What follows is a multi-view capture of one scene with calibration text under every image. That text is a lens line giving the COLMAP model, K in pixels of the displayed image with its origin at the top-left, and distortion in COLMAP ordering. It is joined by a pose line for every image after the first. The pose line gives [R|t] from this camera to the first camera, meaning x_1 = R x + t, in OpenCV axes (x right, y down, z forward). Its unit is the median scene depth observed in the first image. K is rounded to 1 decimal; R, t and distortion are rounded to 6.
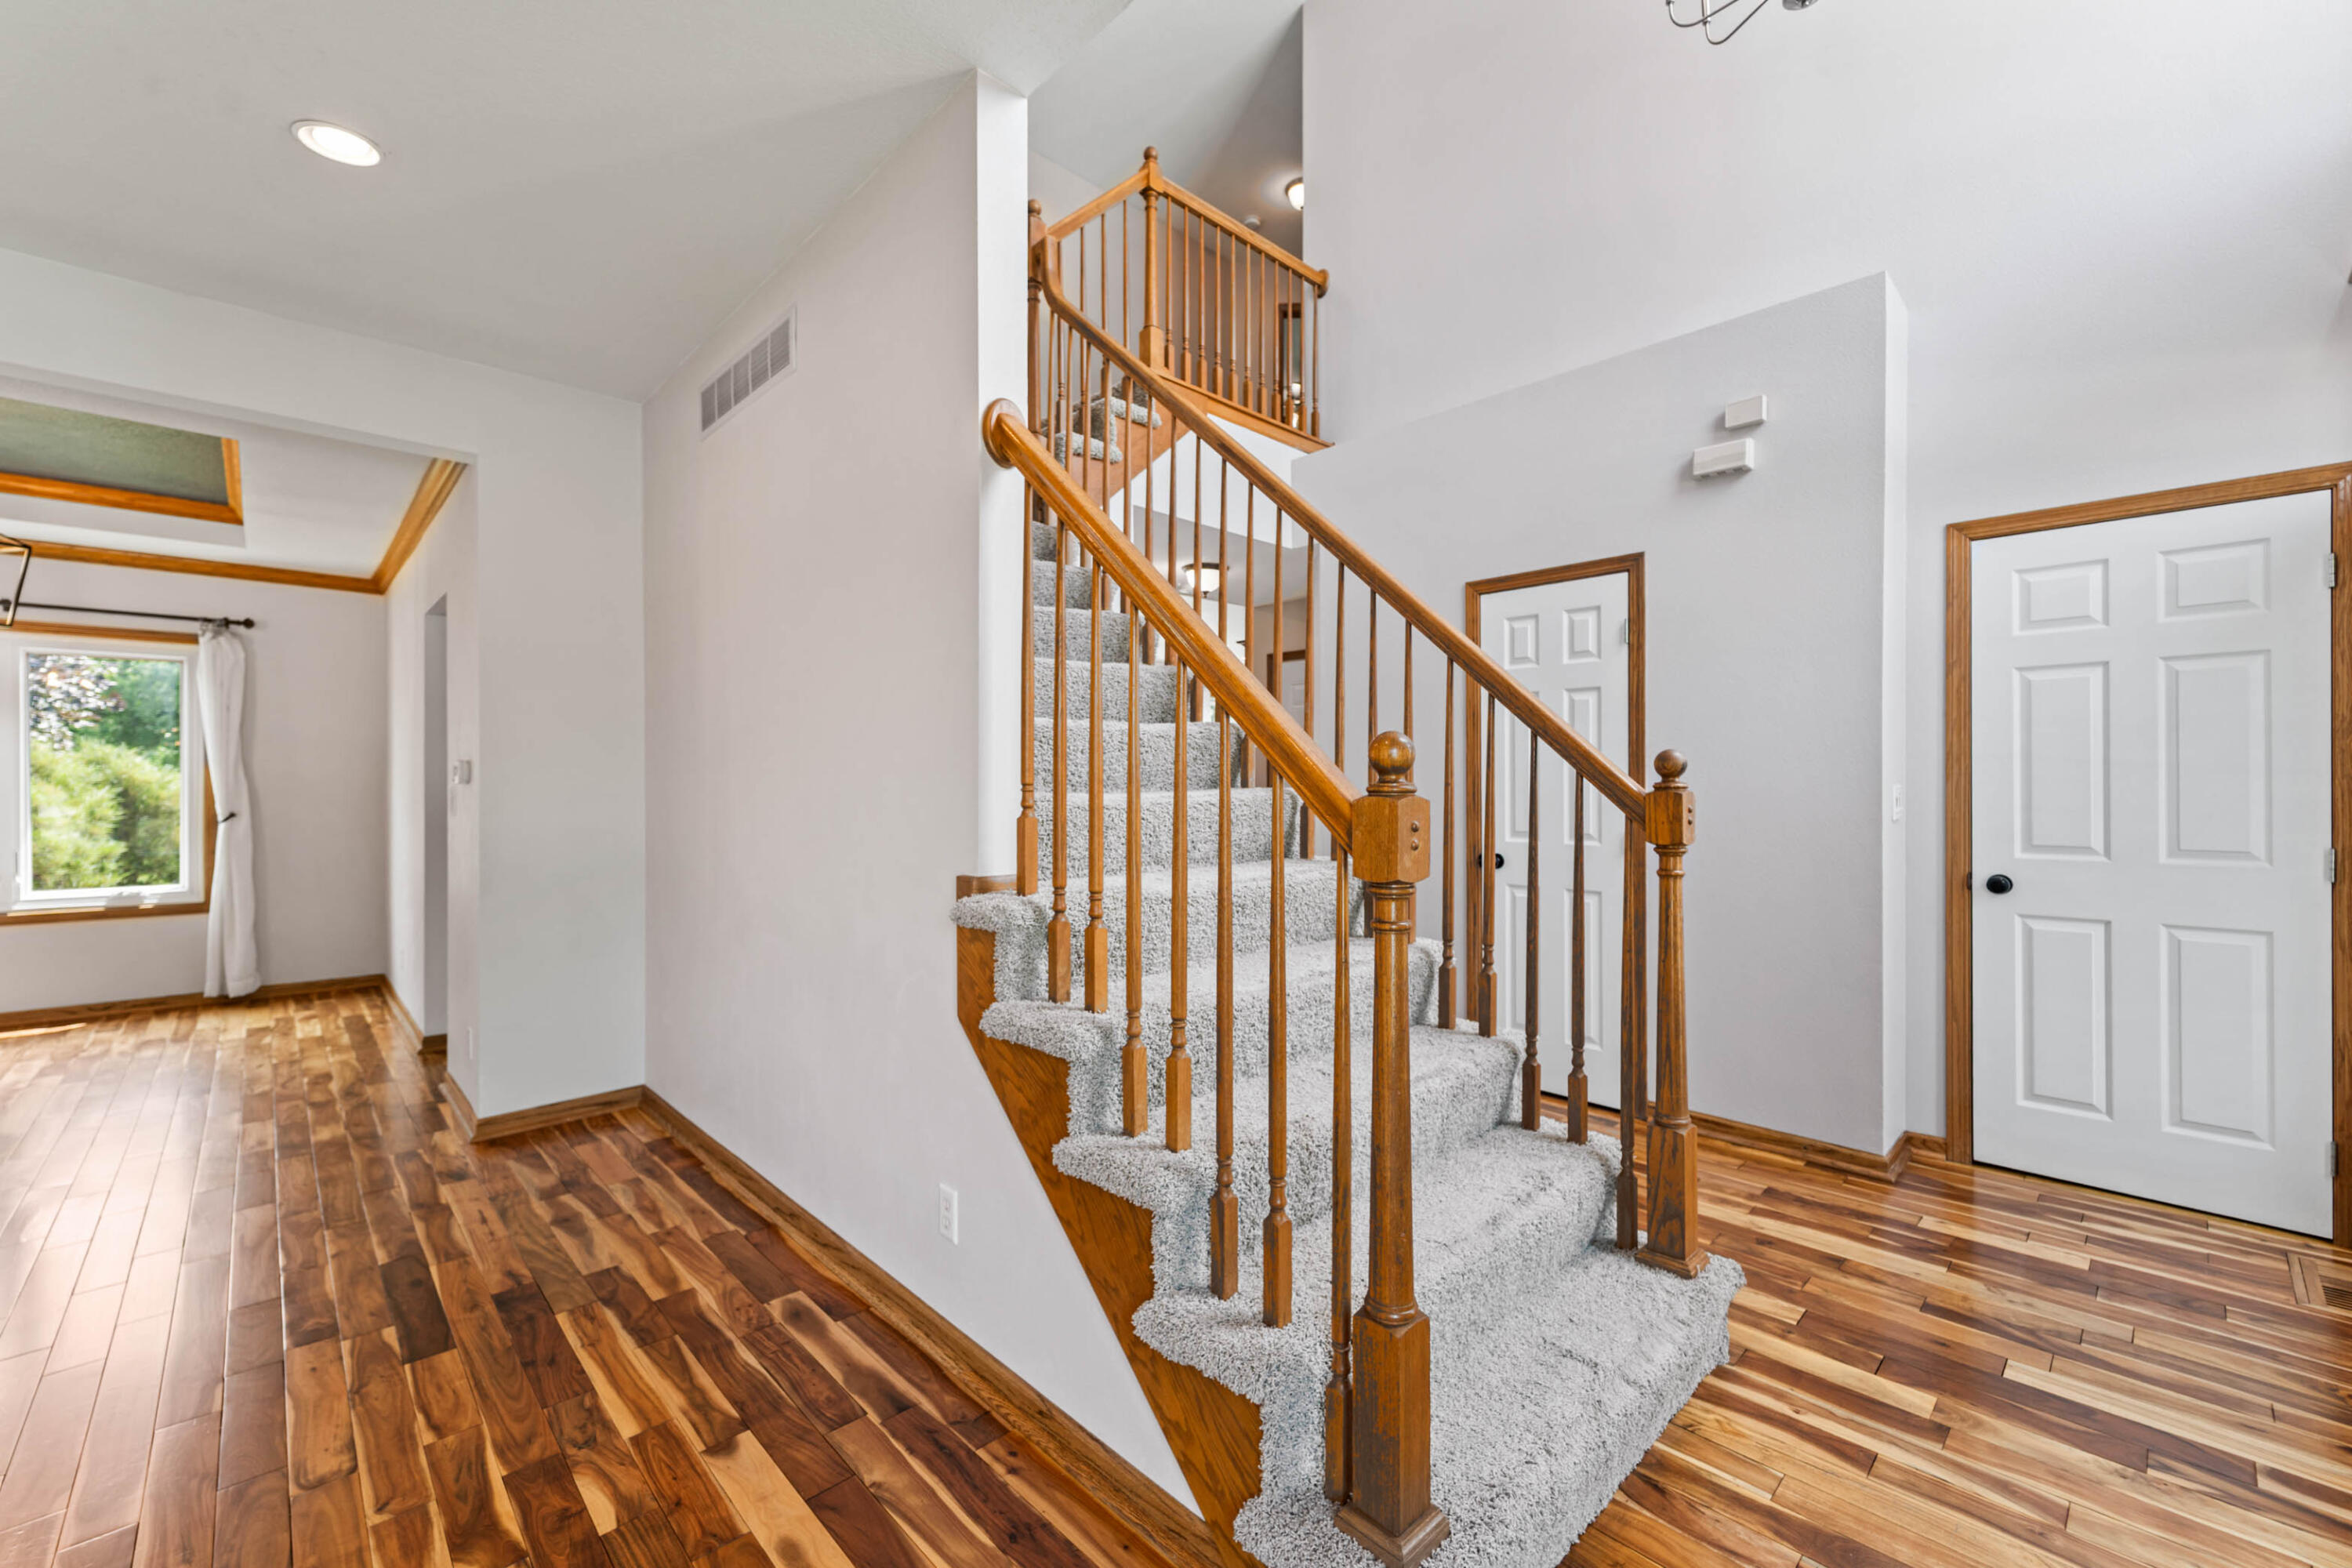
lens RADIAL K [[963.9, 0, 1182.9], [0, 963.9, 788.2], [0, 0, 1]] dist [0.004455, -0.002542]
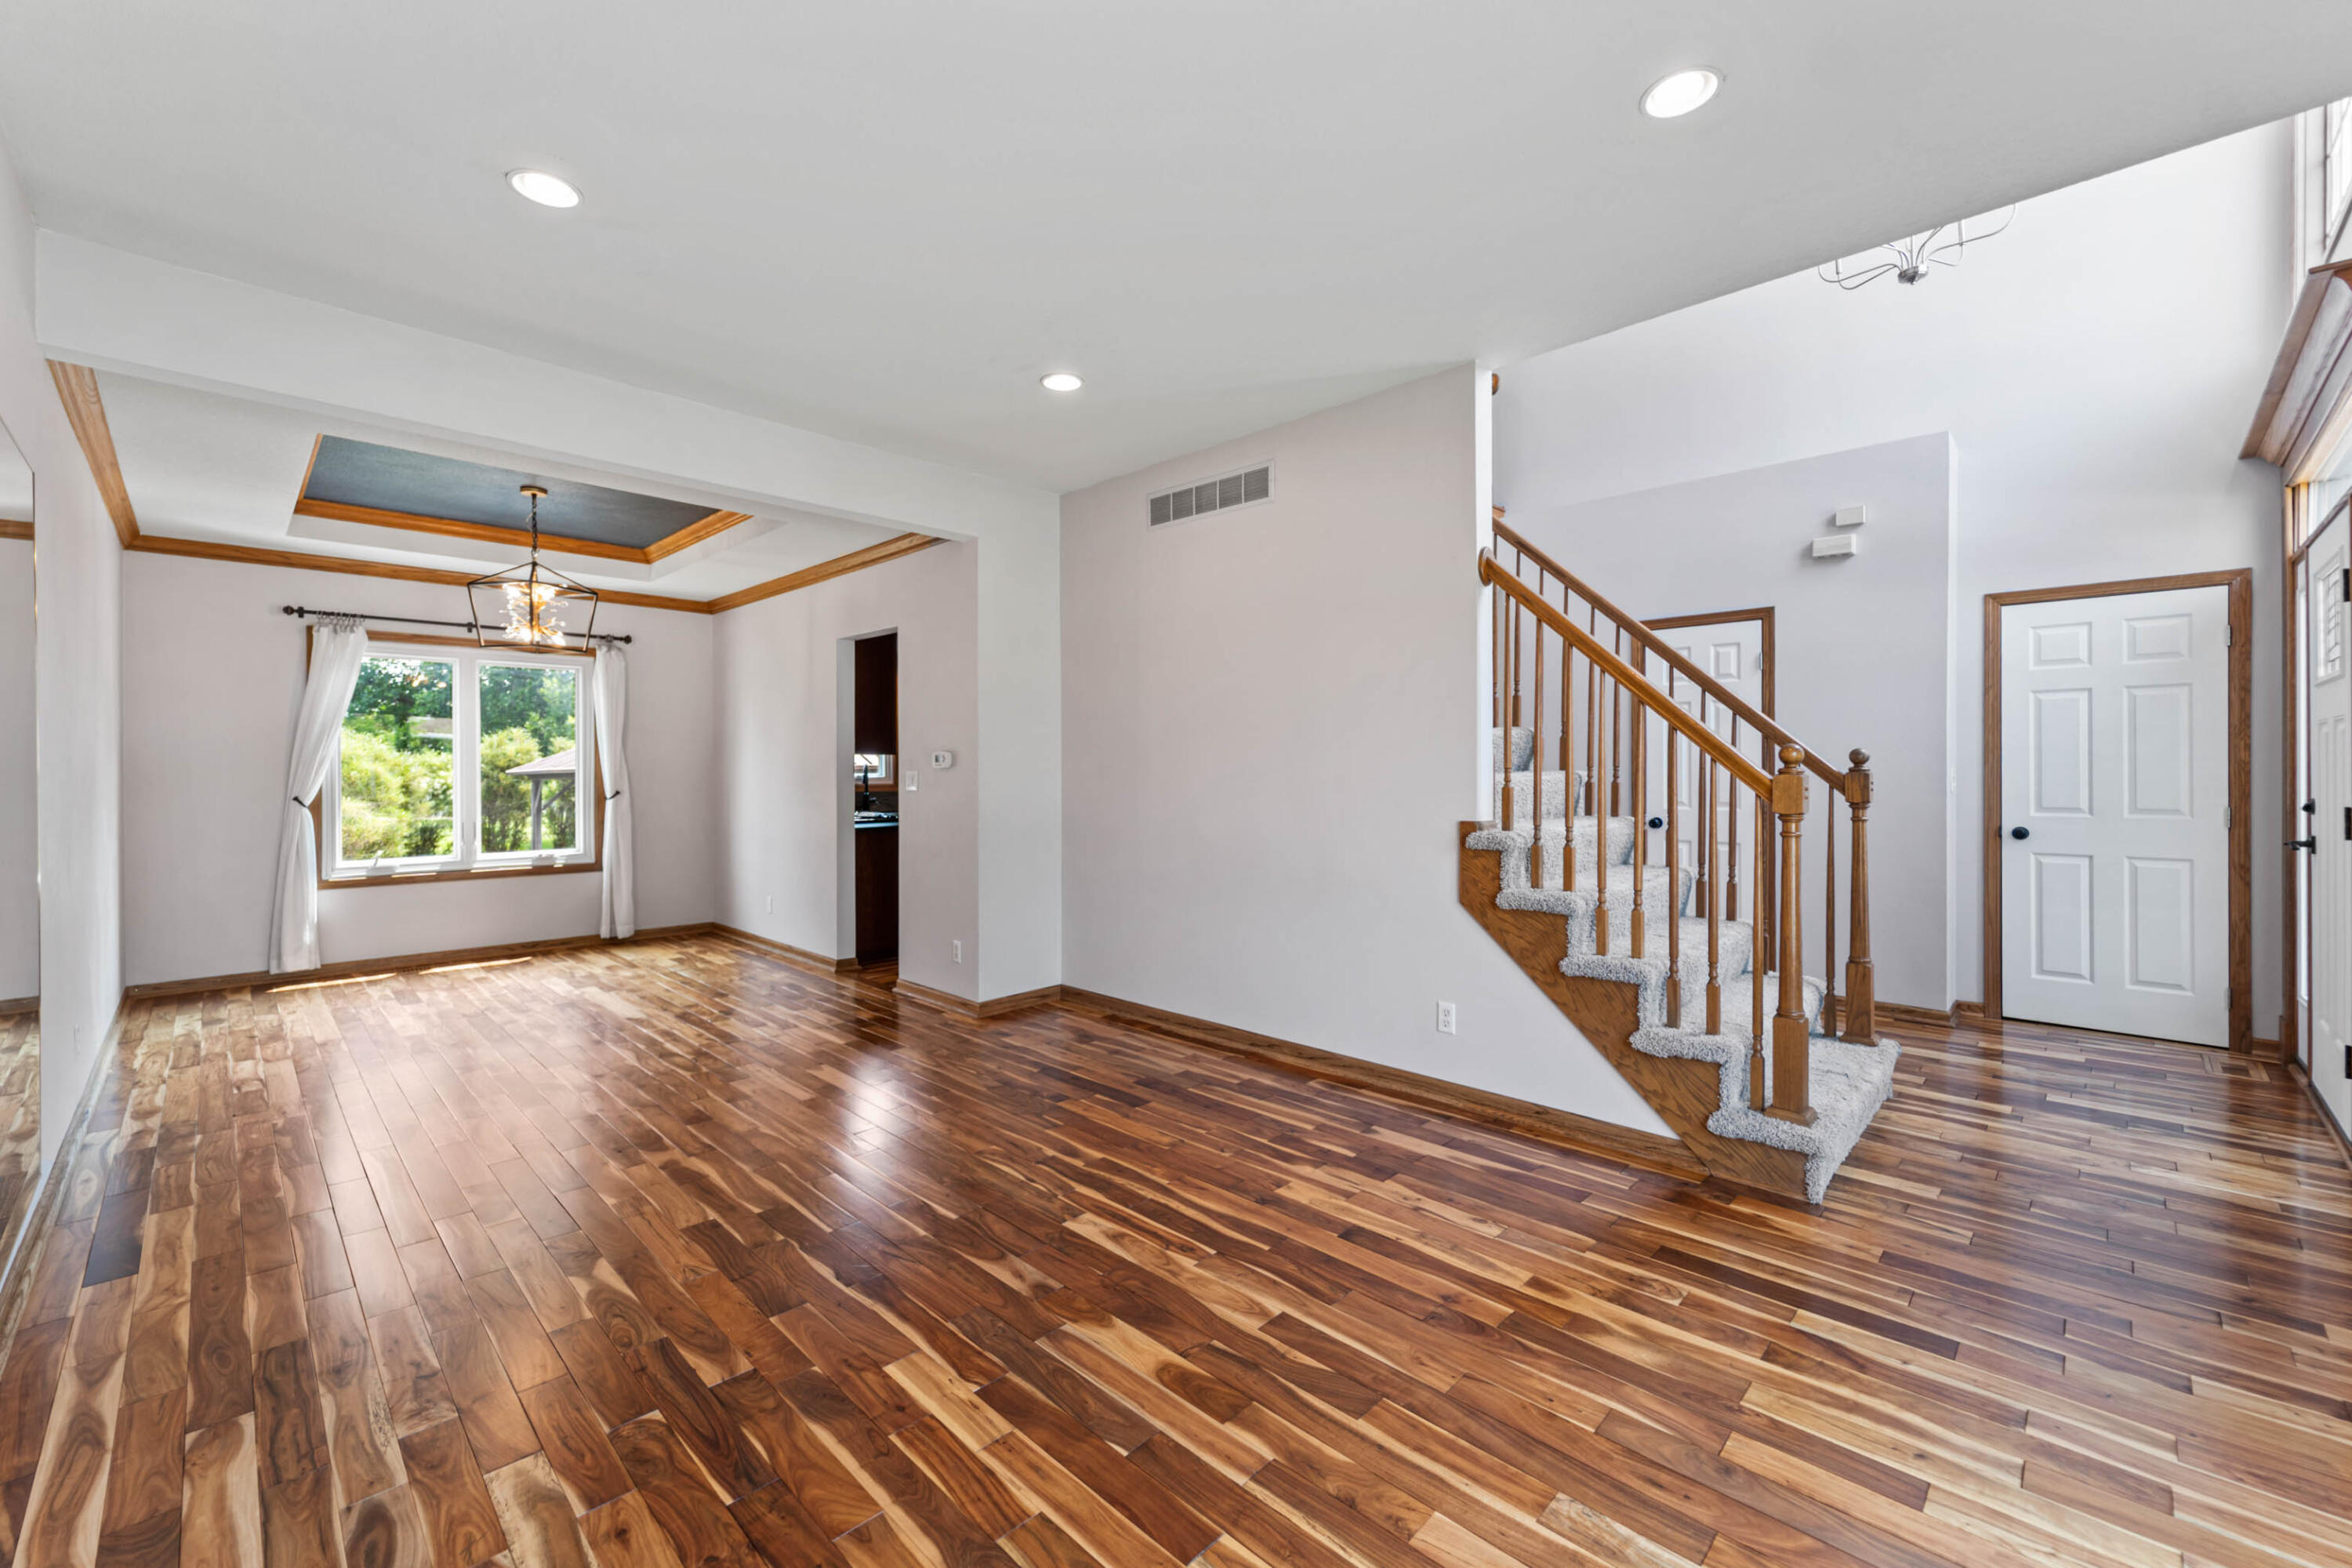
lens RADIAL K [[963.9, 0, 1179.7], [0, 963.9, 774.0], [0, 0, 1]] dist [0.004455, -0.002542]
pose [[0.999461, -0.000523, 0.032837, -0.550315], [0.000458, 0.999998, 0.001980, 0.002498], [-0.032838, -0.001964, 0.999459, -0.496834]]
